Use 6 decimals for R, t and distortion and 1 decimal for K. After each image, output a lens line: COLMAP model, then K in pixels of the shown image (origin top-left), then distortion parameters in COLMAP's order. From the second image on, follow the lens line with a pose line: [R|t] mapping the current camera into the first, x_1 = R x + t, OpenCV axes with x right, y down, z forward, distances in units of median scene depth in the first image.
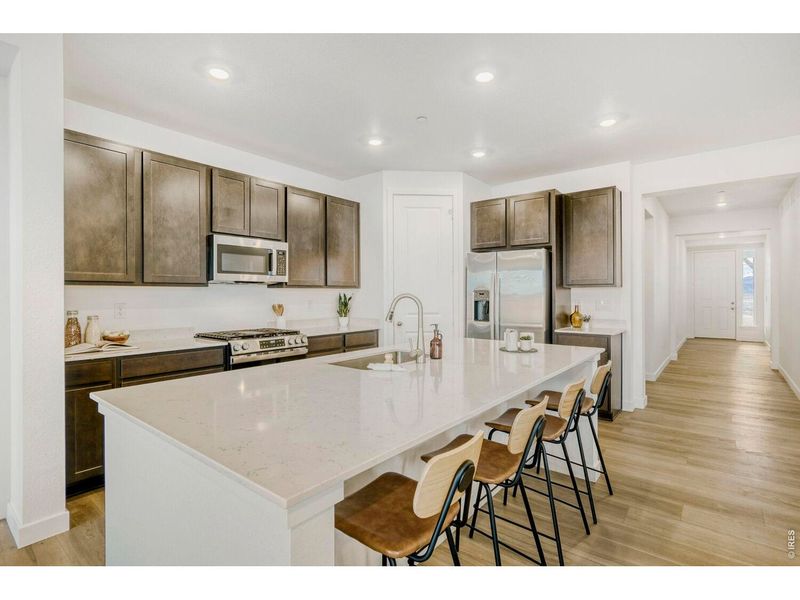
lens RADIAL K [[392.0, 0, 400.7], [0, 392.0, 298.3], [0, 0, 1]] dist [0.002260, 0.000190]
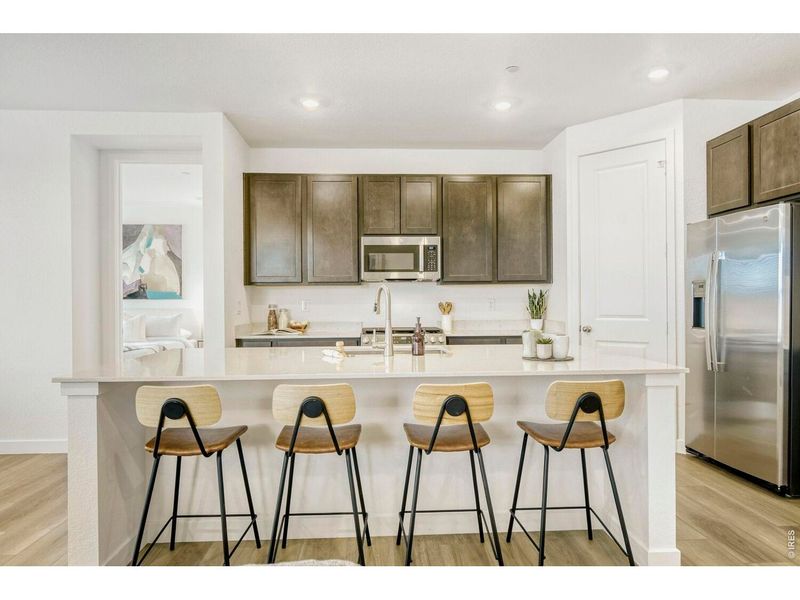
lens RADIAL K [[528.1, 0, 399.4], [0, 528.1, 304.0], [0, 0, 1]] dist [0.012371, 0.003167]
pose [[0.668922, 0.004505, -0.743319, 0.592902], [0.000711, 0.999977, 0.006701, 0.012113], [0.743332, -0.005011, 0.668904, 0.080331]]
